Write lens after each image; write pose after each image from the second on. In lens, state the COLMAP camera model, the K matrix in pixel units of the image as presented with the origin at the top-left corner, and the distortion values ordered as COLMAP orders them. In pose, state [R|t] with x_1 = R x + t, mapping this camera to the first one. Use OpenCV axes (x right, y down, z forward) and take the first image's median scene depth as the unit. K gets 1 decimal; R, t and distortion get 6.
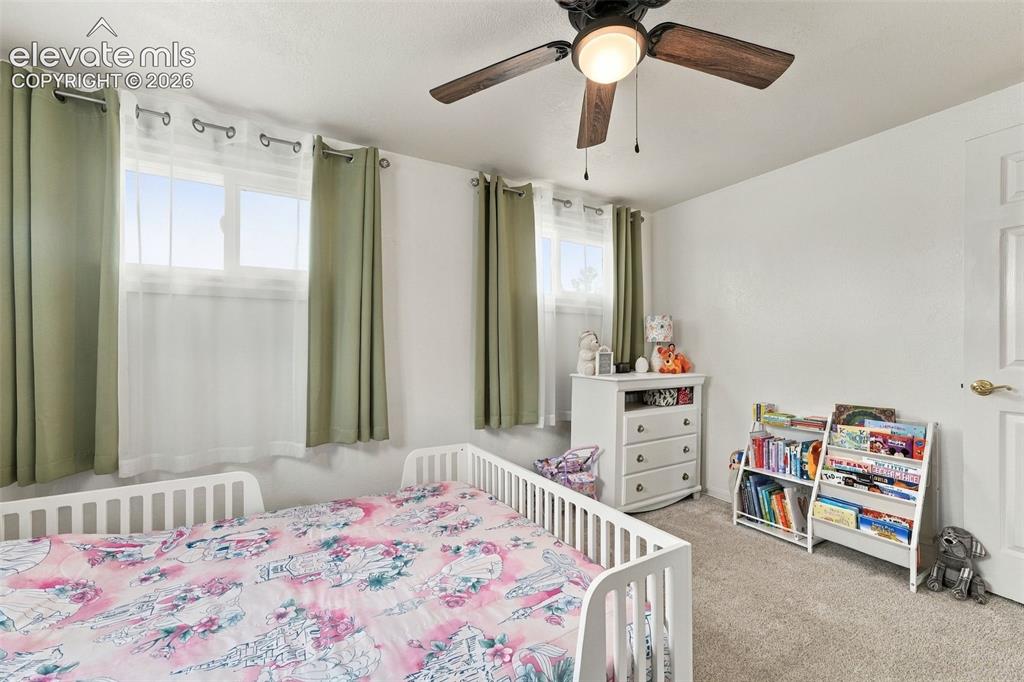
lens RADIAL K [[424.7, 0, 510.6], [0, 424.7, 338.5], [0, 0, 1]] dist [-0.032538, 0.018345]
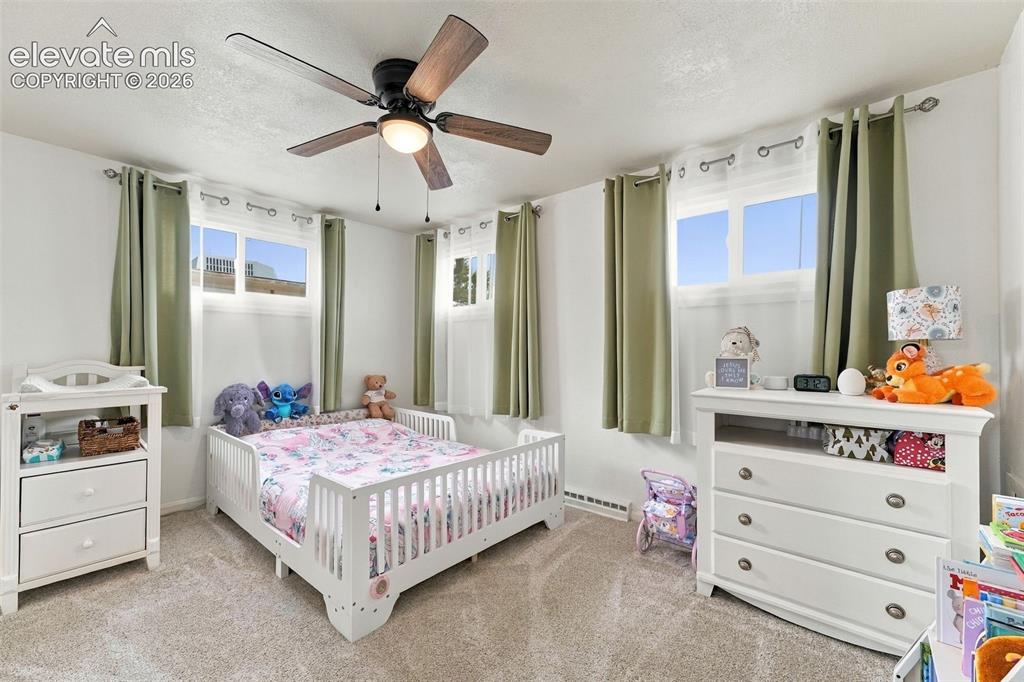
lens RADIAL K [[413.2, 0, 514.8], [0, 413.2, 343.2], [0, 0, 1]] dist [-0.031104, 0.015303]
pose [[0.326488, -0.014426, -0.945091, 1.189850], [0.012521, 0.999862, -0.010936, 0.019766], [0.945119, -0.008262, 0.326623, 0.686698]]
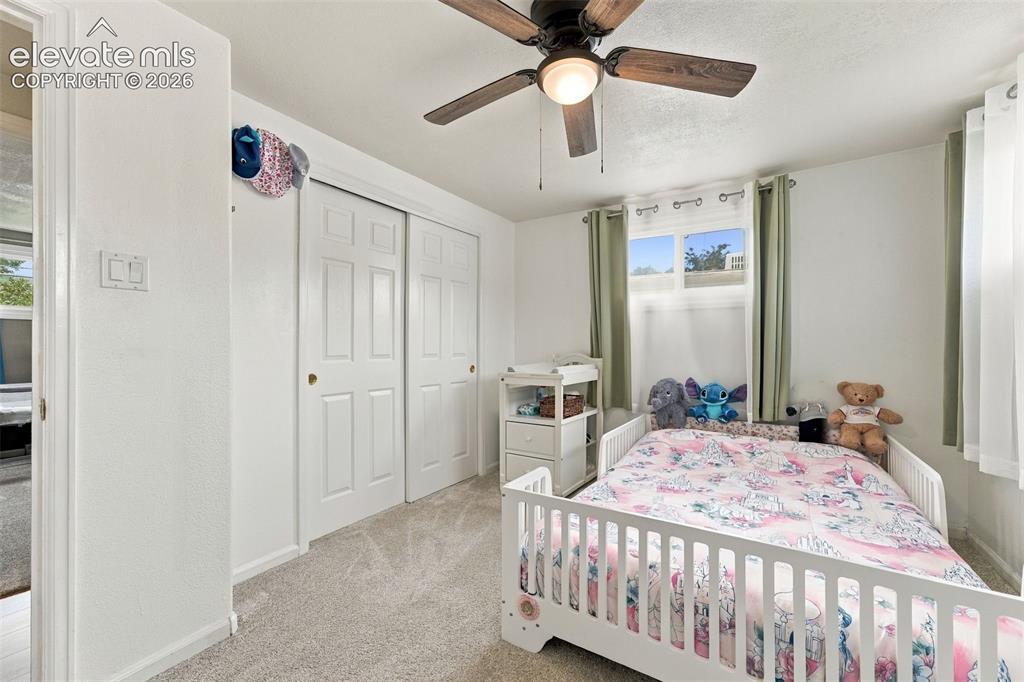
lens RADIAL K [[413.2, 0, 514.8], [0, 413.2, 343.2], [0, 0, 1]] dist [-0.031104, 0.015303]
pose [[-0.889466, -0.000353, -0.457000, 0.637201], [0.010059, 0.999742, -0.020350, 0.032108], [0.456890, -0.022698, -0.889234, 1.415277]]
